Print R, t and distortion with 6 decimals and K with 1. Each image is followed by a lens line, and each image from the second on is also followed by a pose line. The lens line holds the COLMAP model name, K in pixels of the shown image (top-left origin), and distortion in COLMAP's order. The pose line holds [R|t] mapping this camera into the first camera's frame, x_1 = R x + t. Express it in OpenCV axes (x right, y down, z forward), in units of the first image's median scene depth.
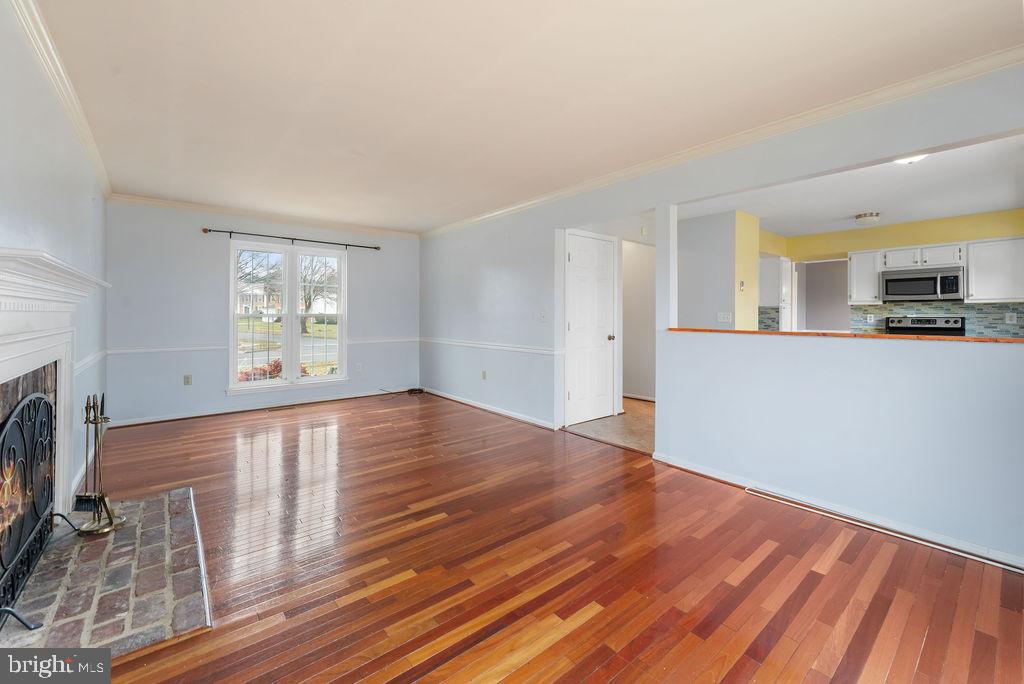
lens RADIAL K [[431.6, 0, 487.5], [0, 431.6, 319.1], [0, 0, 1]] dist [-0.013863, 0.002374]
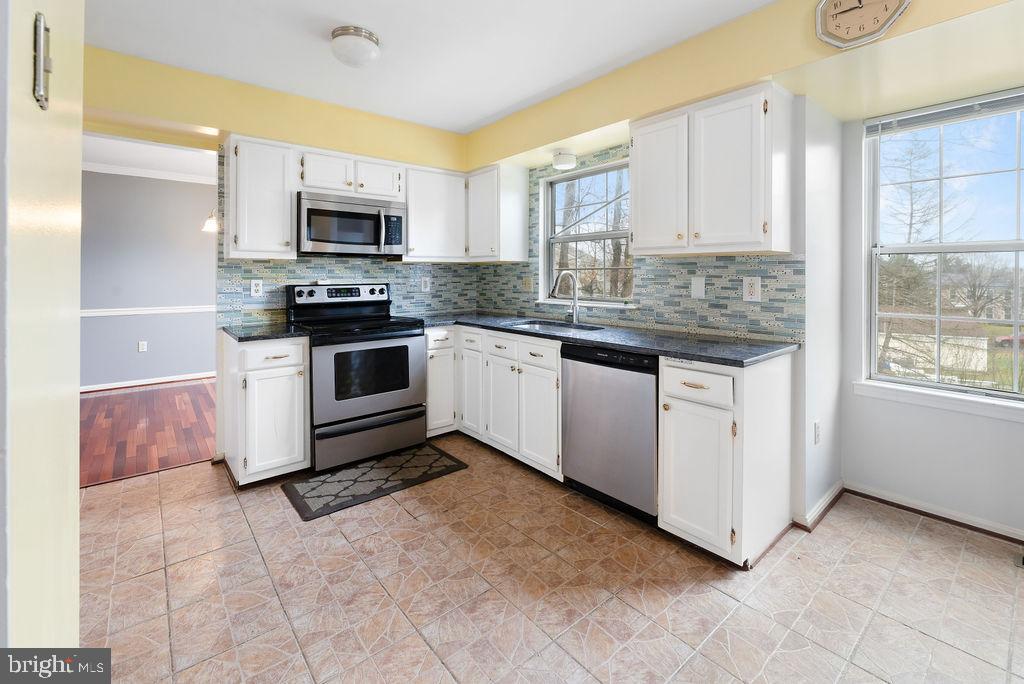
lens RADIAL K [[454.7, 0, 504.9], [0, 454.7, 277.8], [0, 0, 1]] dist [-0.007942, -0.001173]
pose [[-0.007209, -0.005154, 0.999961, 0.431586], [0.007428, 0.999959, 0.005208, -0.015415], [-0.999946, 0.007466, -0.007170, 0.823018]]
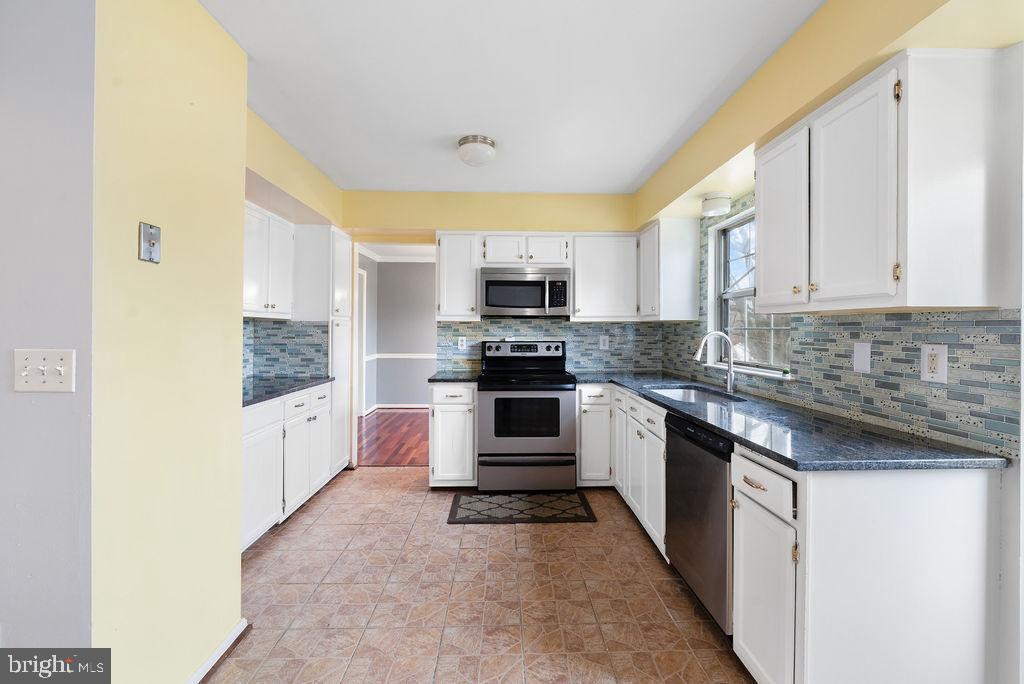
lens RADIAL K [[431.6, 0, 499.2], [0, 431.6, 330.6], [0, 0, 1]] dist [-0.013863, 0.002374]
pose [[0.623487, 0.000154, 0.781834, 0.484037], [0.002089, 0.999996, -0.001862, -0.021255], [-0.781831, 0.002794, 0.623484, 0.630870]]
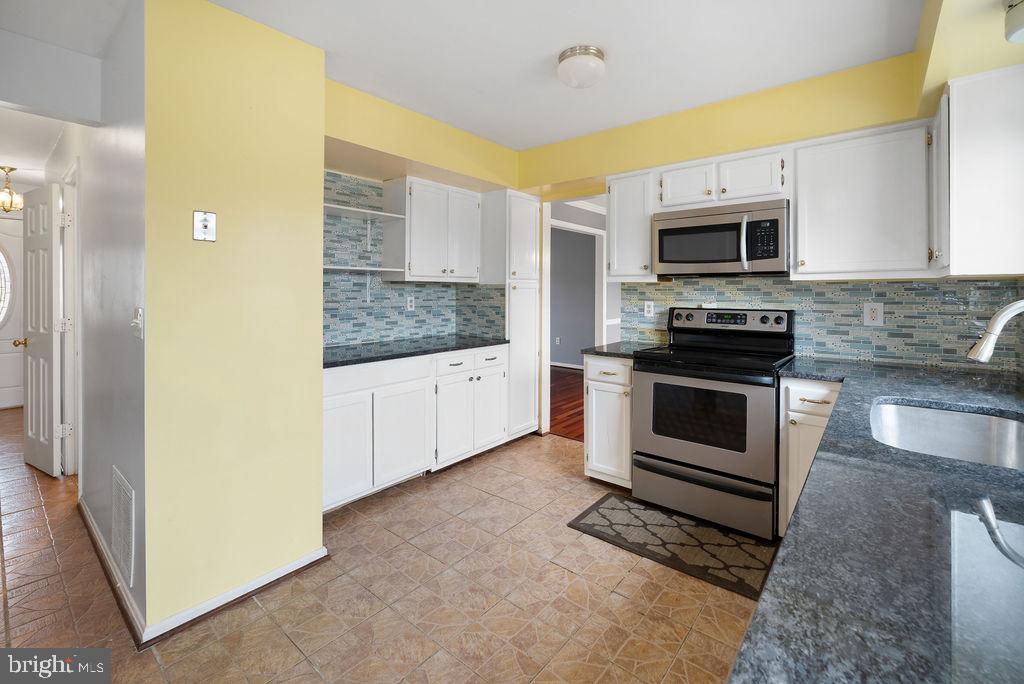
lens RADIAL K [[431.6, 0, 507.4], [0, 431.6, 292.7], [0, 0, 1]] dist [-0.013863, 0.002374]
pose [[0.981110, 0.001553, 0.193446, 0.711313], [-0.001057, 0.999996, -0.002668, -0.022450], [-0.193449, 0.002413, 0.981107, 0.589580]]
